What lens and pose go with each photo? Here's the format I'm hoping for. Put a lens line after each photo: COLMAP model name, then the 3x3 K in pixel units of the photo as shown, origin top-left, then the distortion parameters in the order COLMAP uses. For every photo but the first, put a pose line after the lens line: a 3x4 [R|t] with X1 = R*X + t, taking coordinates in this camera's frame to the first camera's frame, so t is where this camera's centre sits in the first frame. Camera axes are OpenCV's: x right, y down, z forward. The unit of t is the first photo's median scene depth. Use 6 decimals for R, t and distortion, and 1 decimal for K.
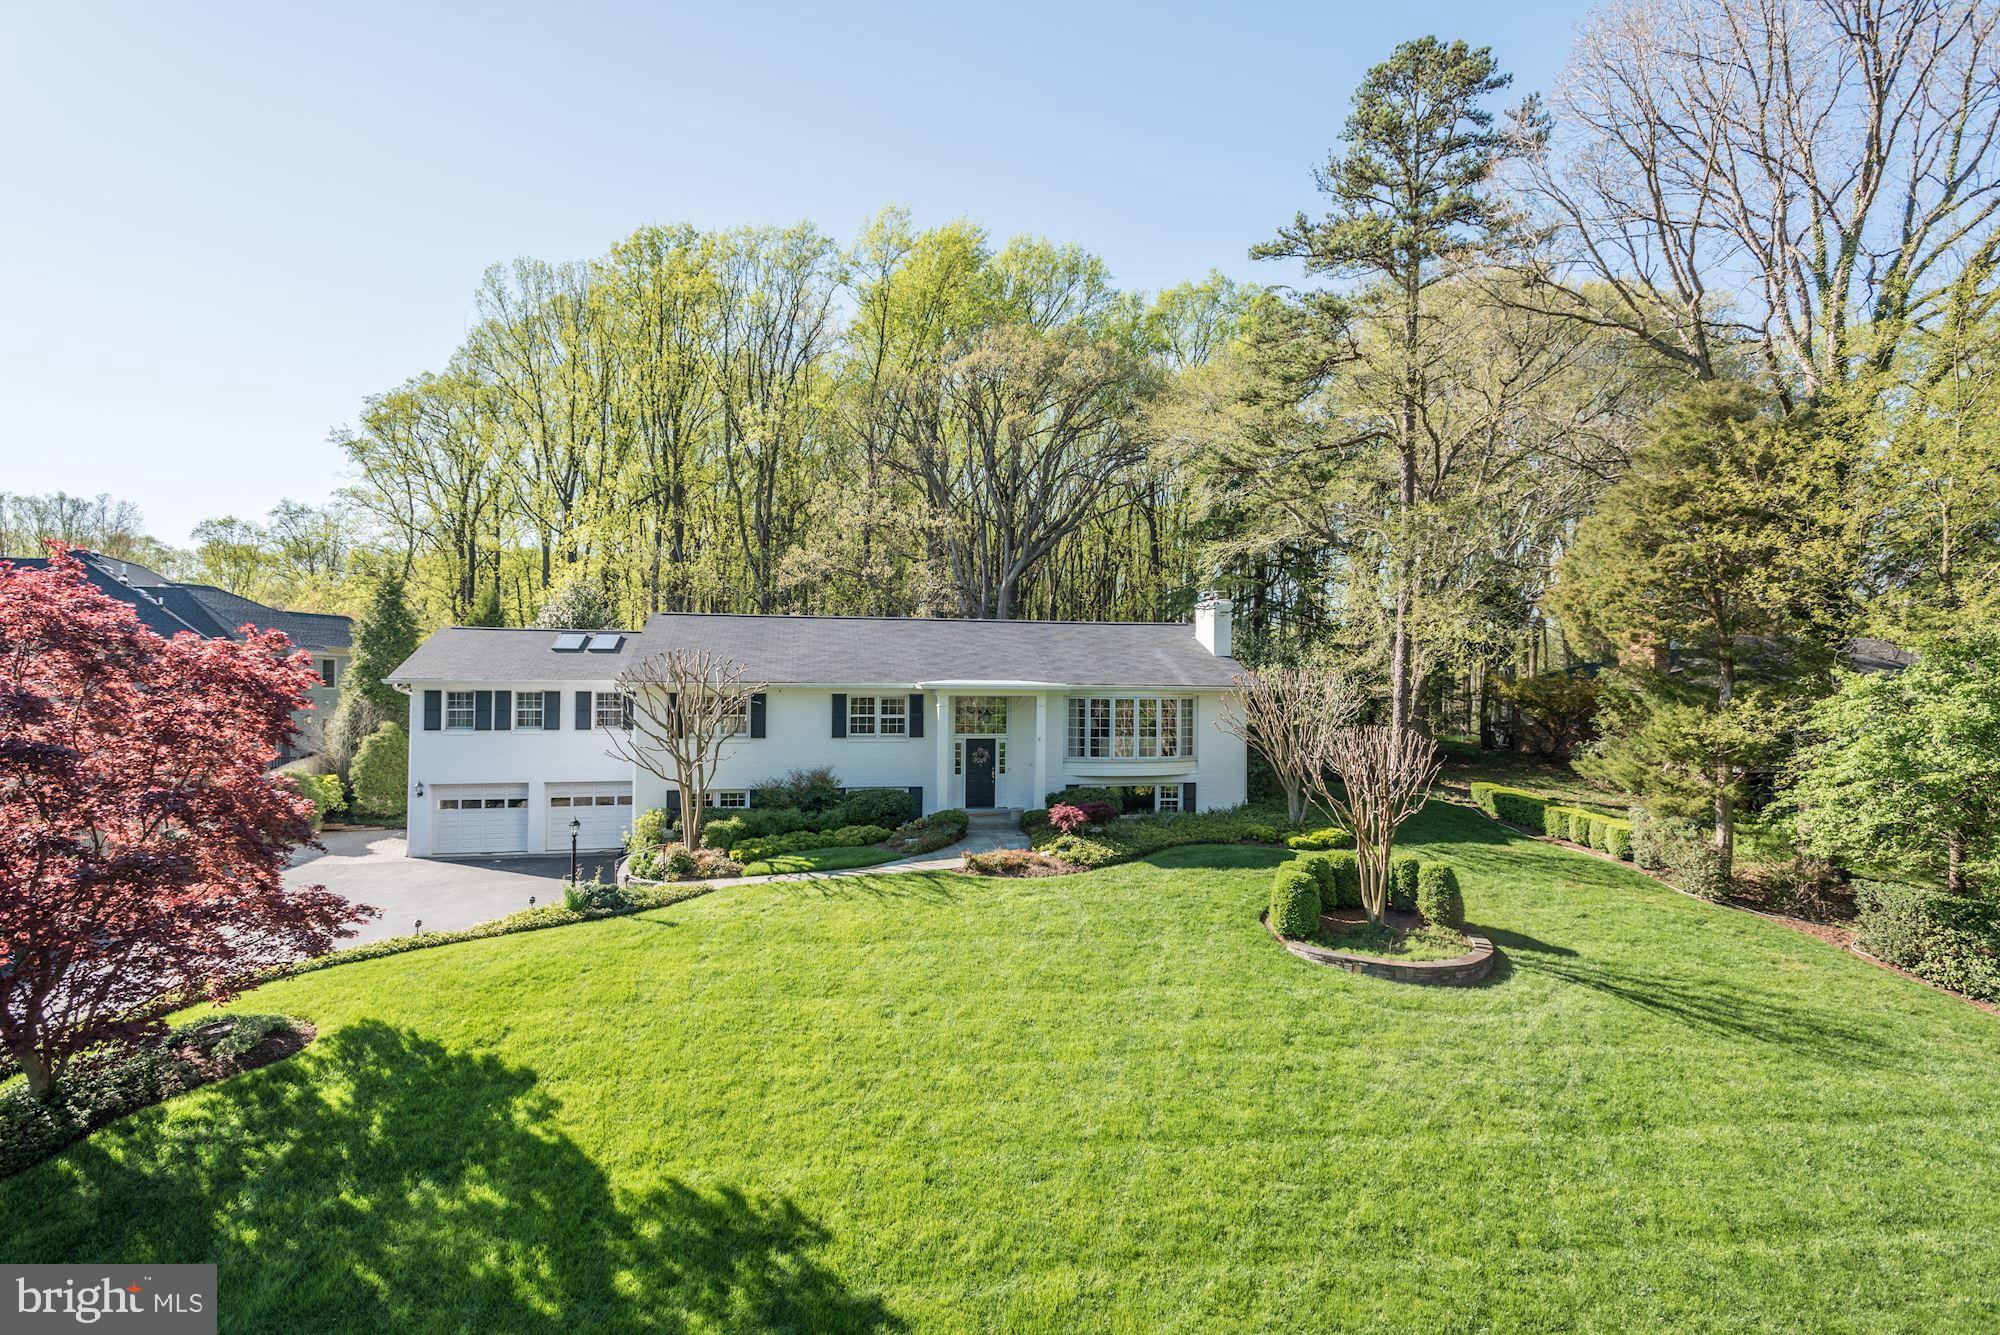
lens RADIAL K [[954.0, 0, 998.6], [0, 954.0, 661.4], [0, 0, 1]] dist [0.004714, -0.000989]
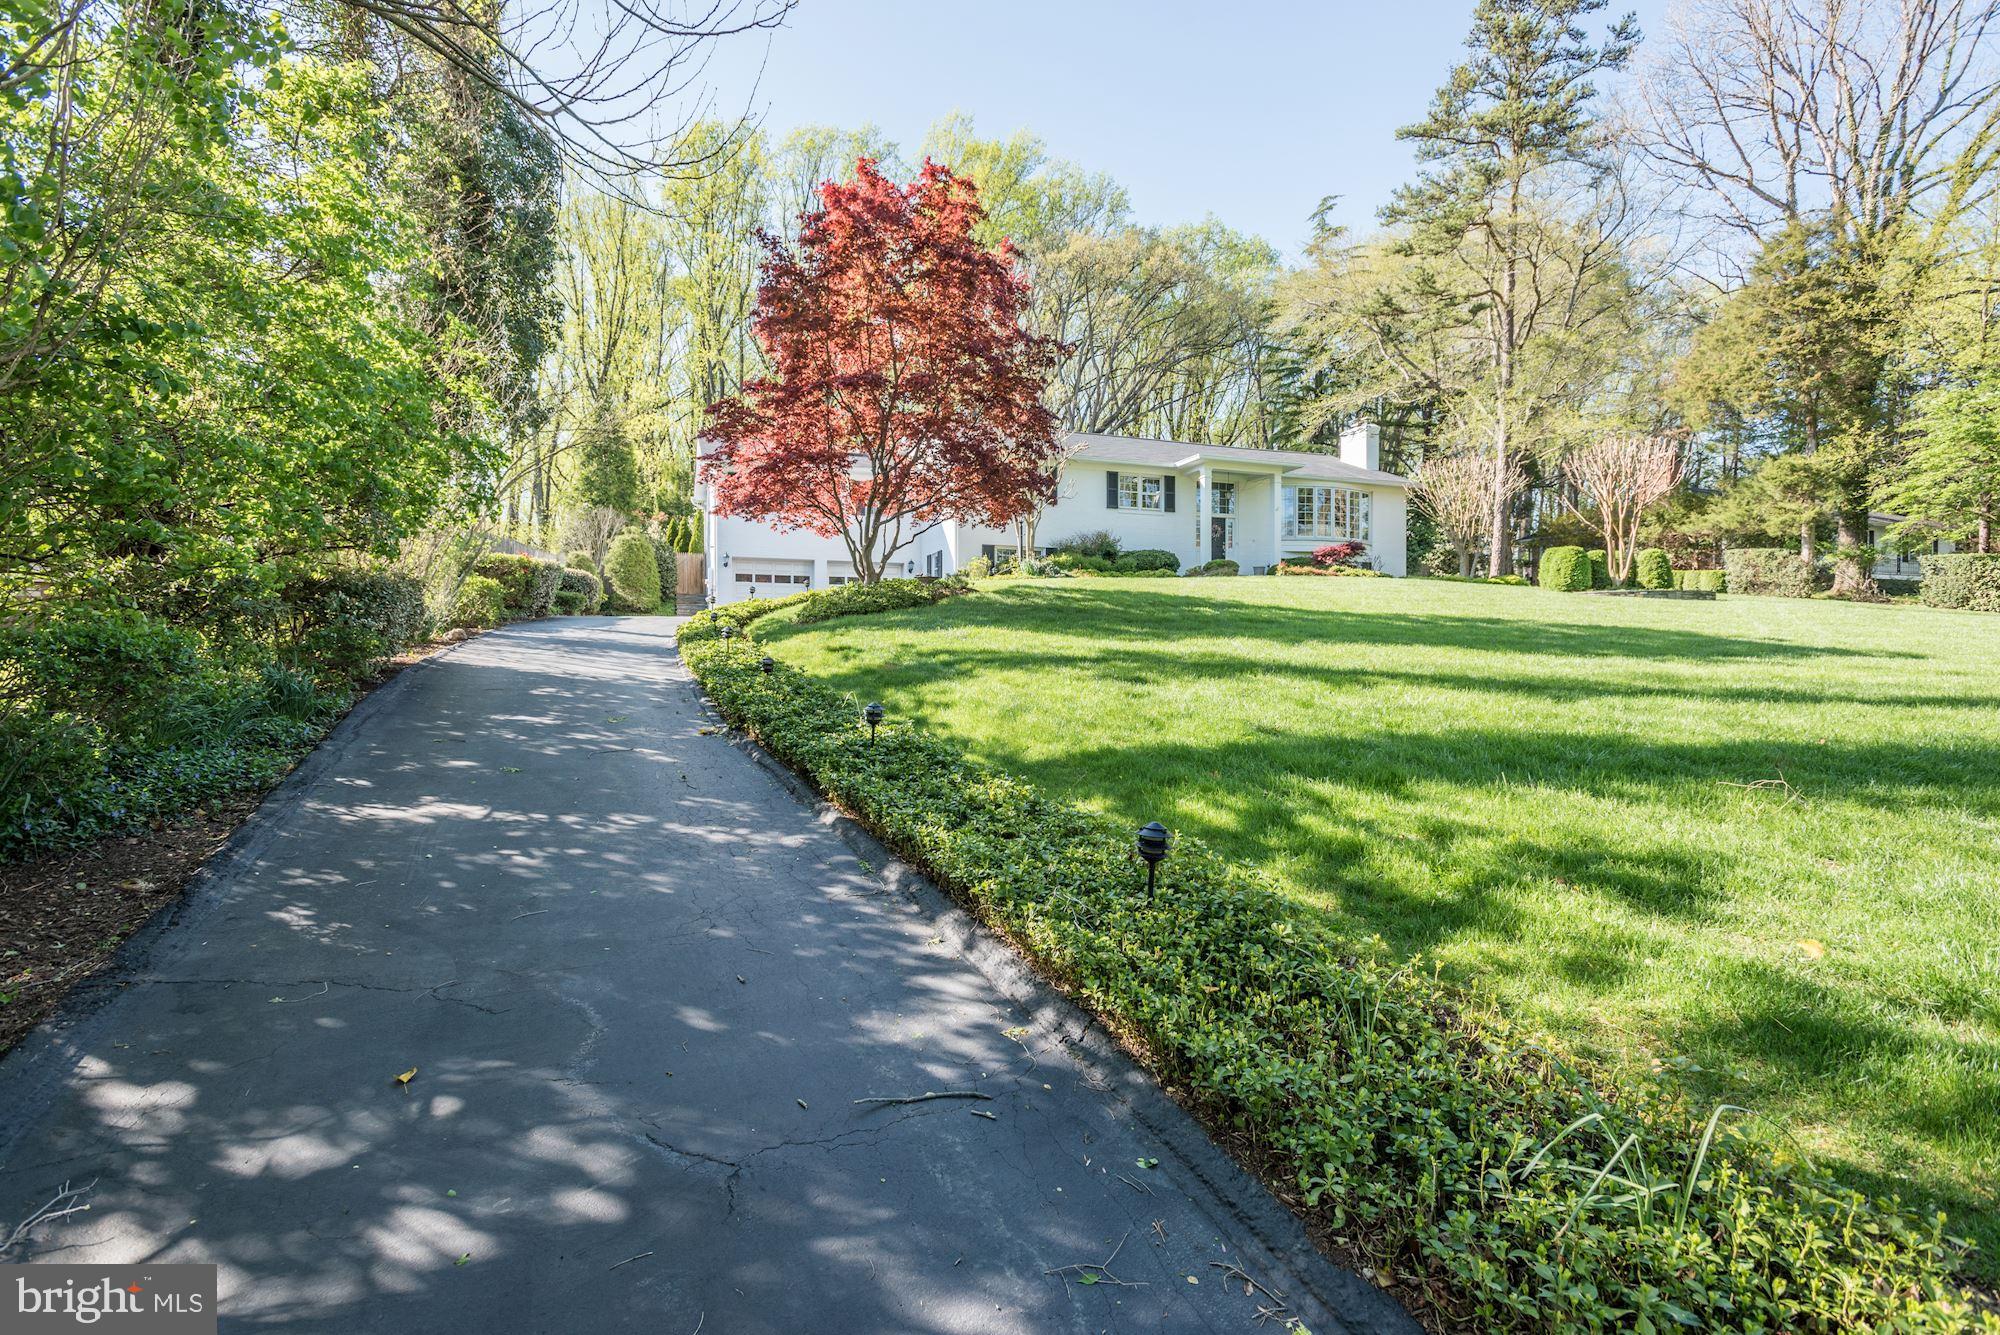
lens RADIAL K [[954.0, 0, 1004.6], [0, 954.0, 674.2], [0, 0, 1]] dist [0.004714, -0.000989]
pose [[0.990511, -0.008852, 0.137150, -0.428626], [0.006434, 0.999816, 0.018063, 0.244276], [-0.137284, -0.017009, 0.990386, -0.147261]]
